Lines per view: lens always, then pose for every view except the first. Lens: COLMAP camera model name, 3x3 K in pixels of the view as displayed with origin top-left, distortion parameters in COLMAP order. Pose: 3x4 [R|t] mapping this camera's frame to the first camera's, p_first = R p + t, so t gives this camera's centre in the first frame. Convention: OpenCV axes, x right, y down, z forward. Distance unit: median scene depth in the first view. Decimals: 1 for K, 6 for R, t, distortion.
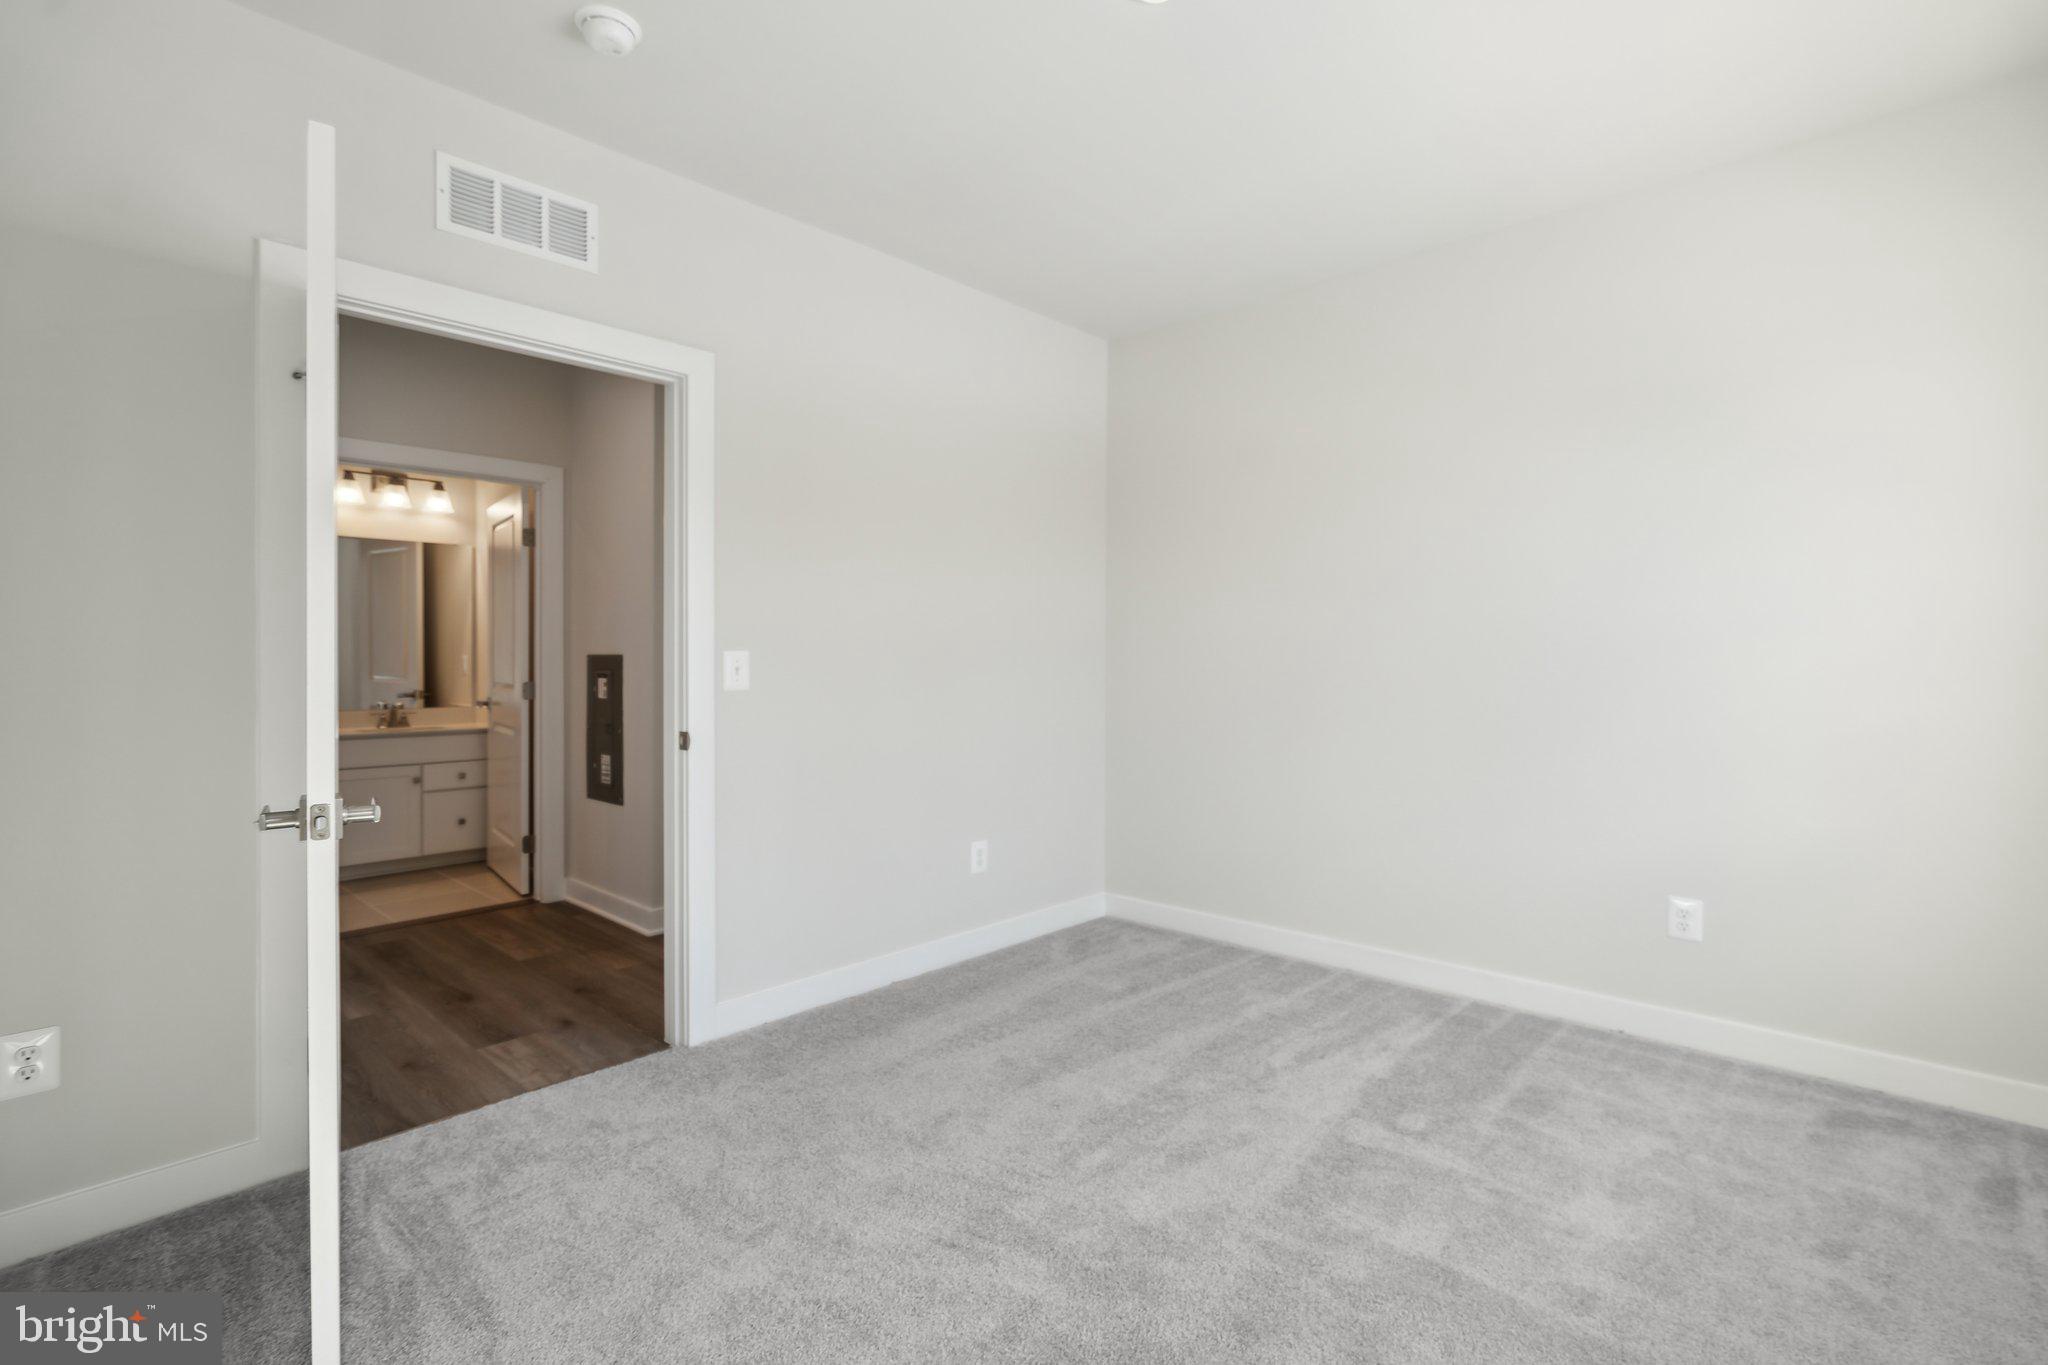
lens RADIAL K [[944.0, 0, 1044.1], [0, 944.0, 668.4], [0, 0, 1]] dist [-0.001993, 0.000645]
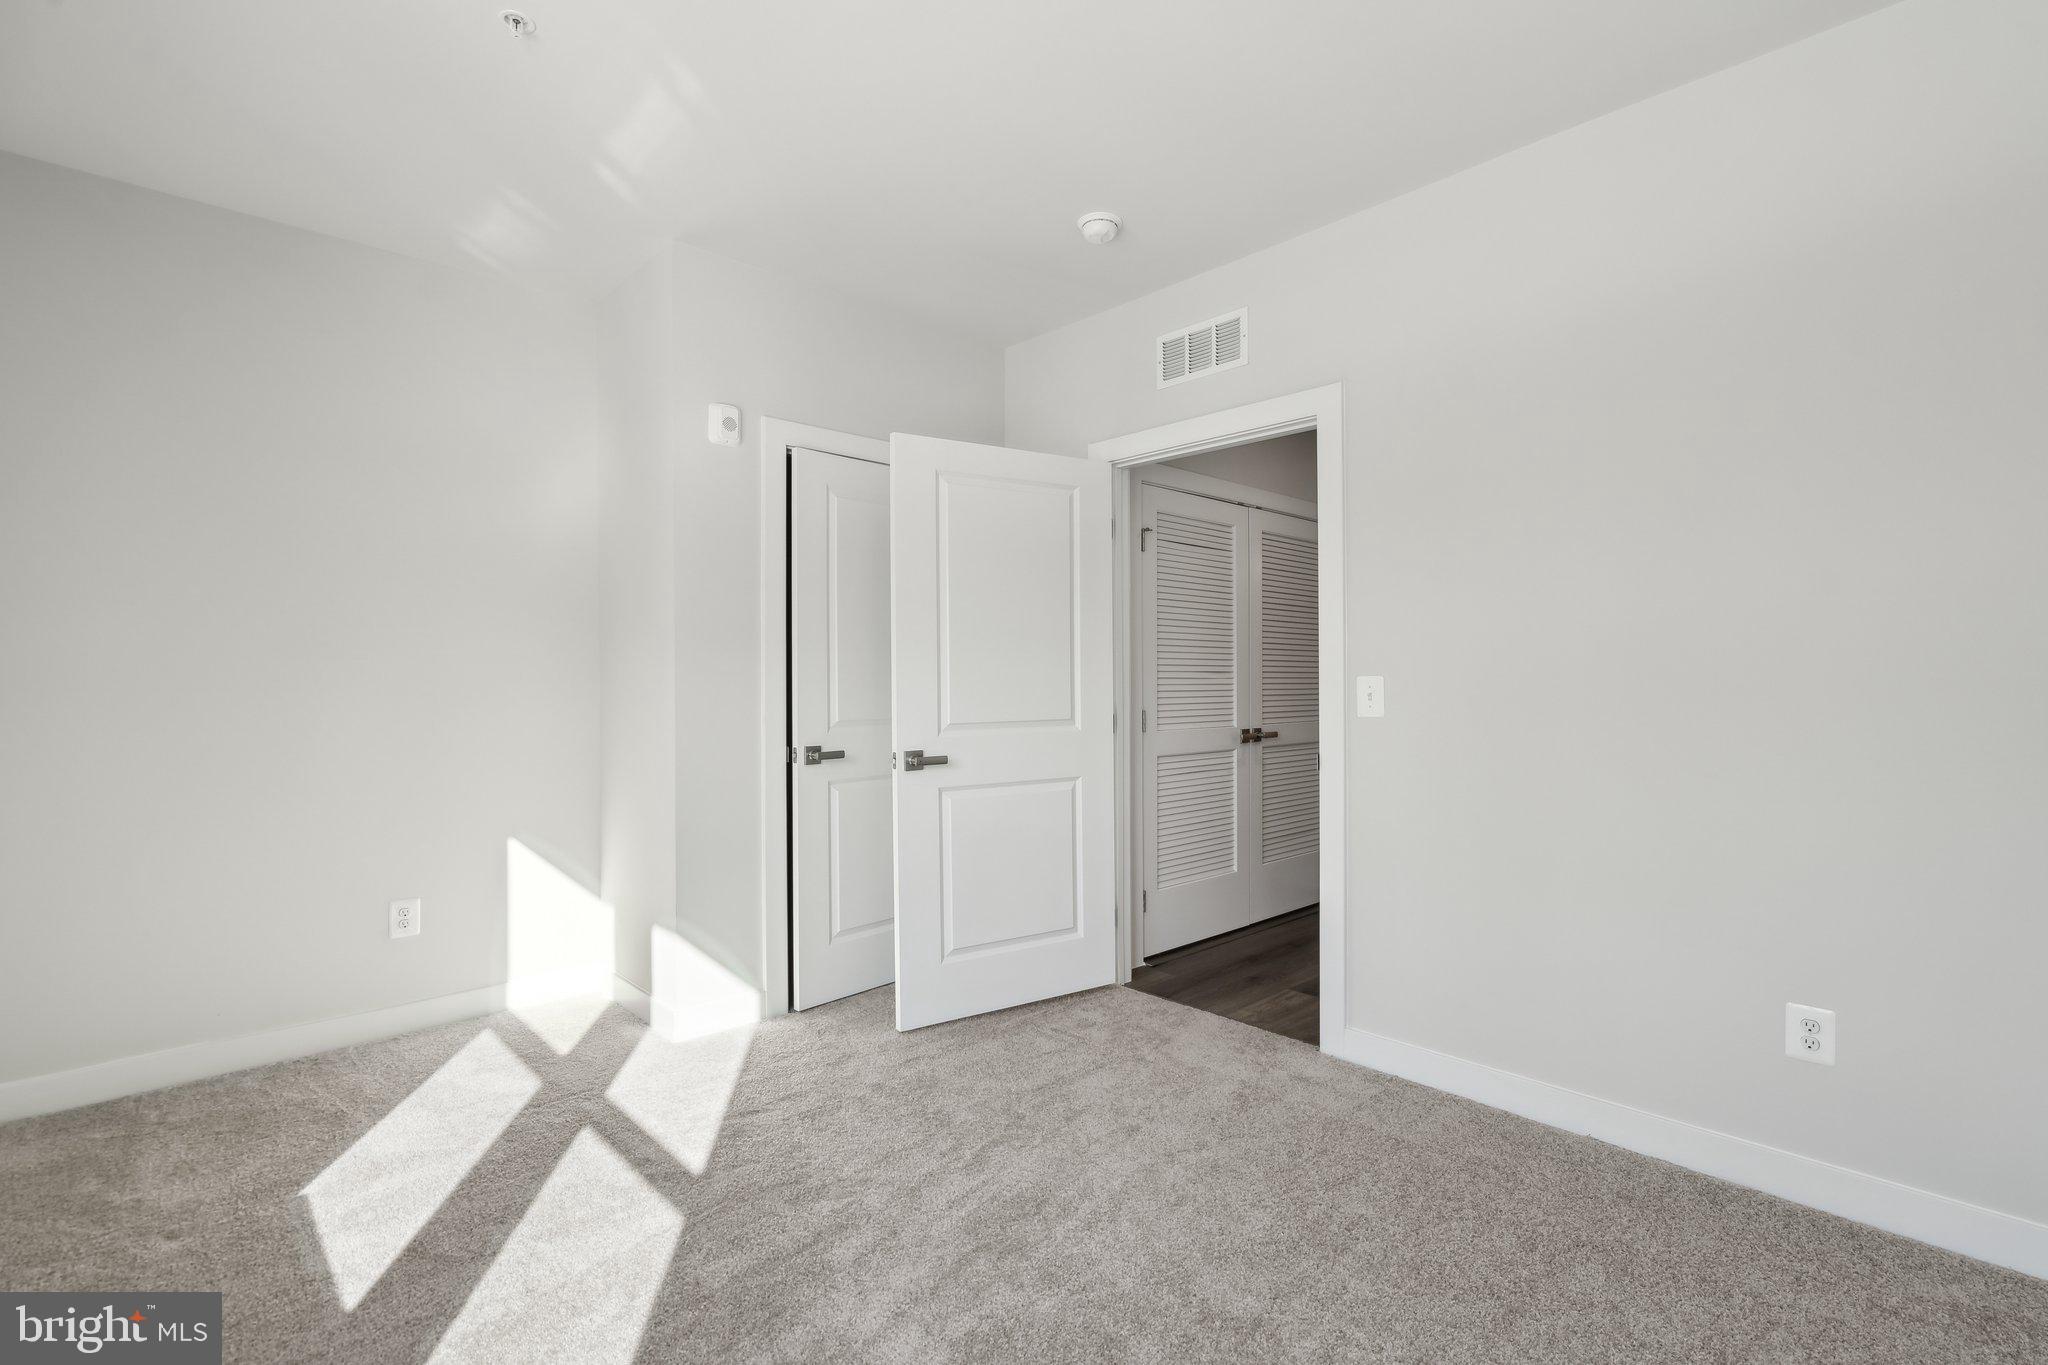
lens RADIAL K [[960.5, 0, 1033.5], [0, 960.5, 692.0], [0, 0, 1]] dist [0.002854, 0.000762]
pose [[-0.062207, 0.015958, -0.997936, 0.727464], [-0.009216, 0.999820, 0.016563, -0.016943], [0.998021, 0.010227, -0.062048, 0.761057]]
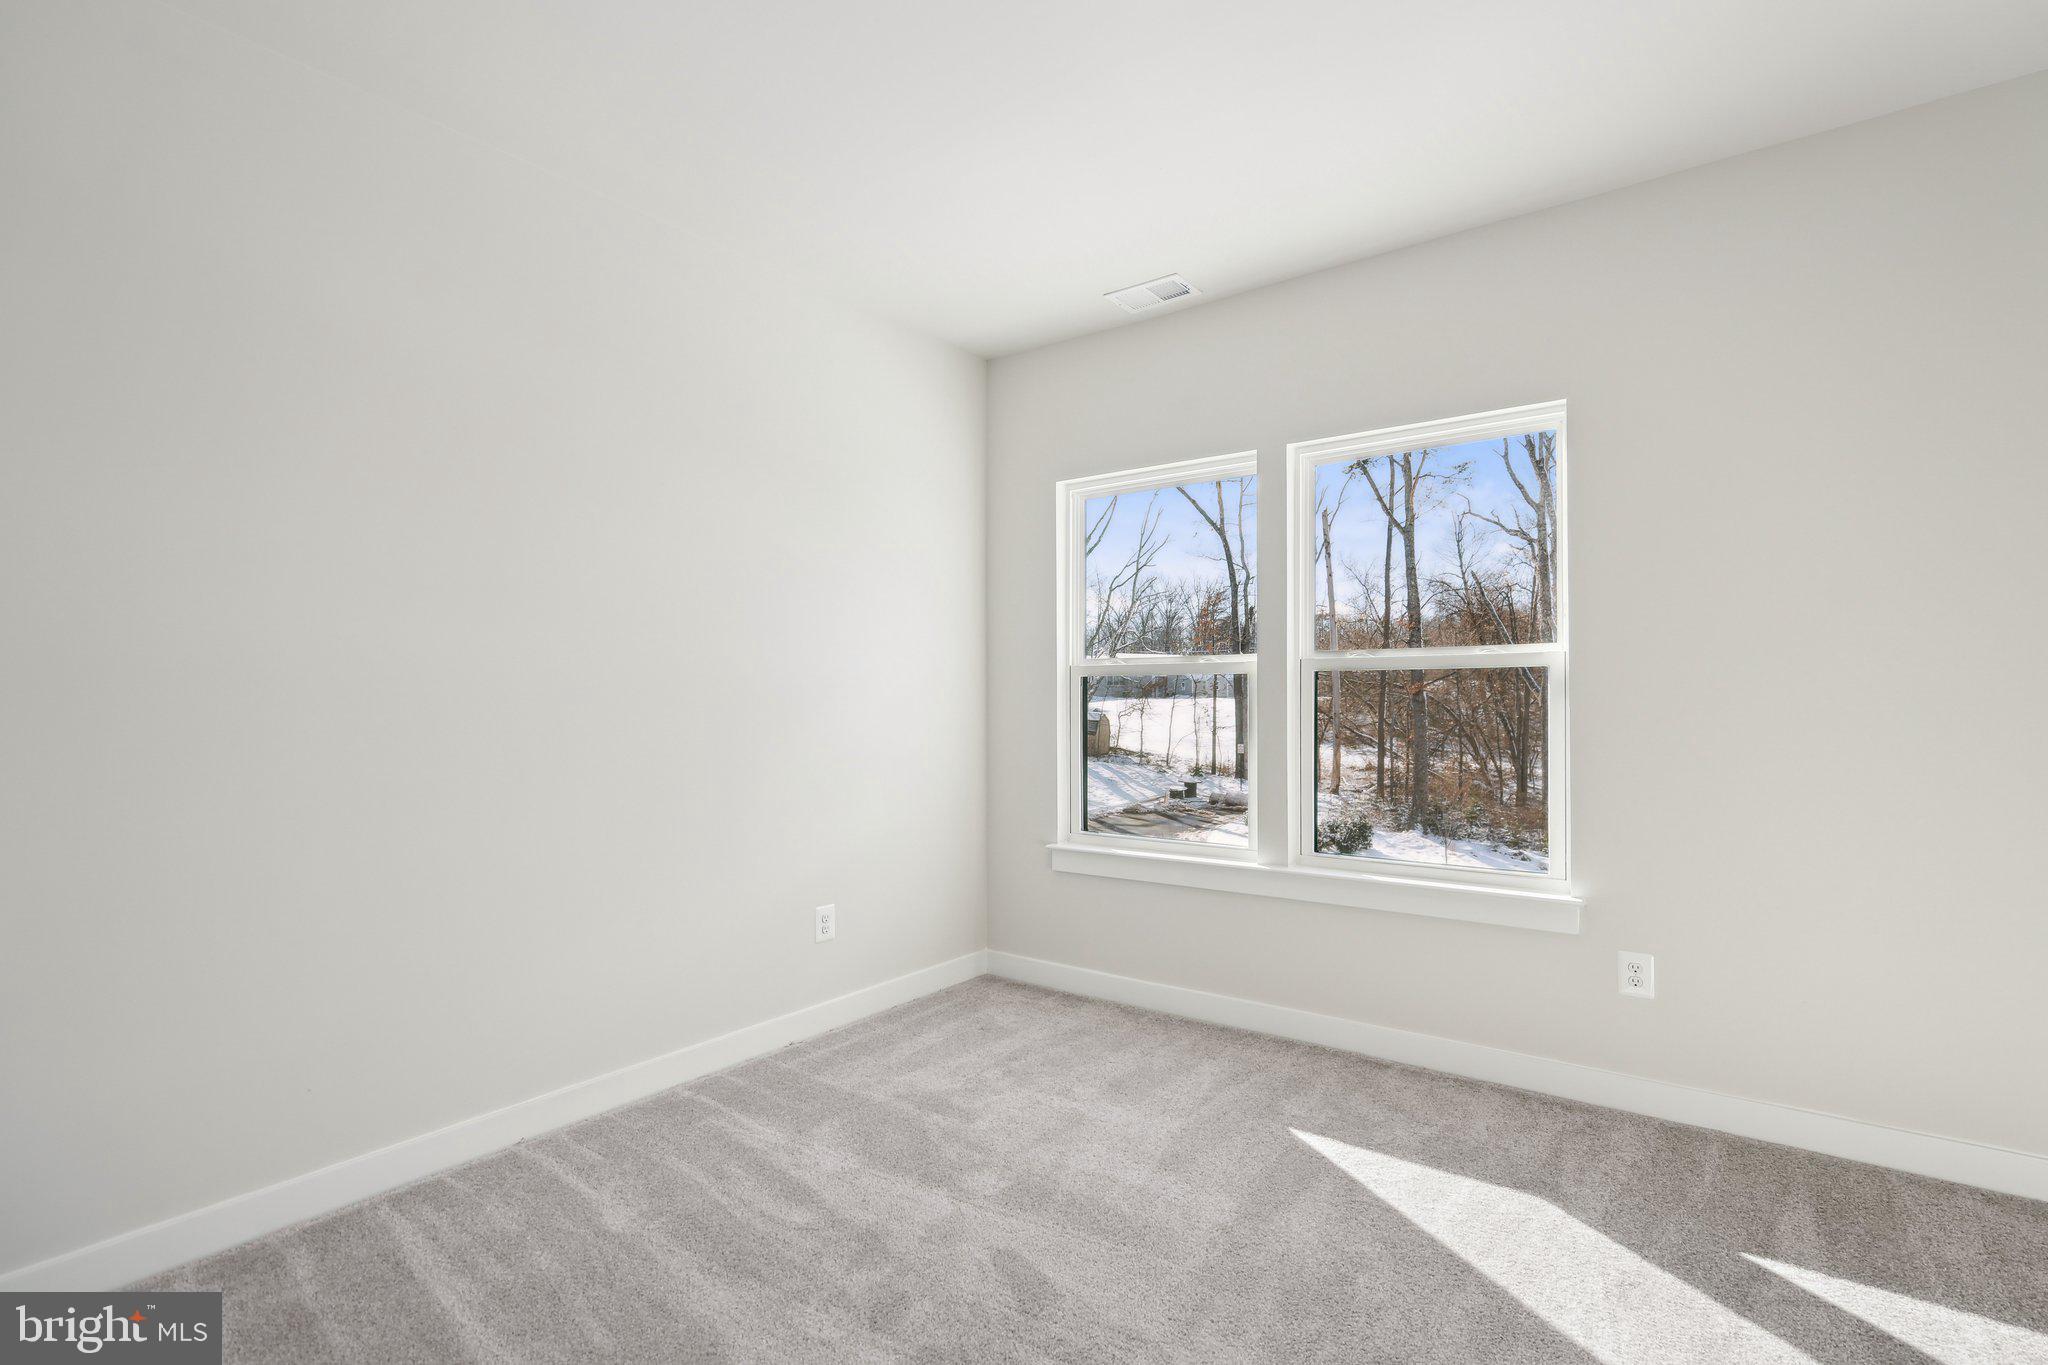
lens RADIAL K [[953.0, 0, 1041.8], [0, 953.0, 704.9], [0, 0, 1]] dist [-0.002174, 0.000527]
pose [[-0.097364, 0.000692, 0.995249, -0.540425], [0.015516, 0.999879, 0.000823, -0.005584], [-0.995128, 0.015523, -0.097363, 0.848149]]
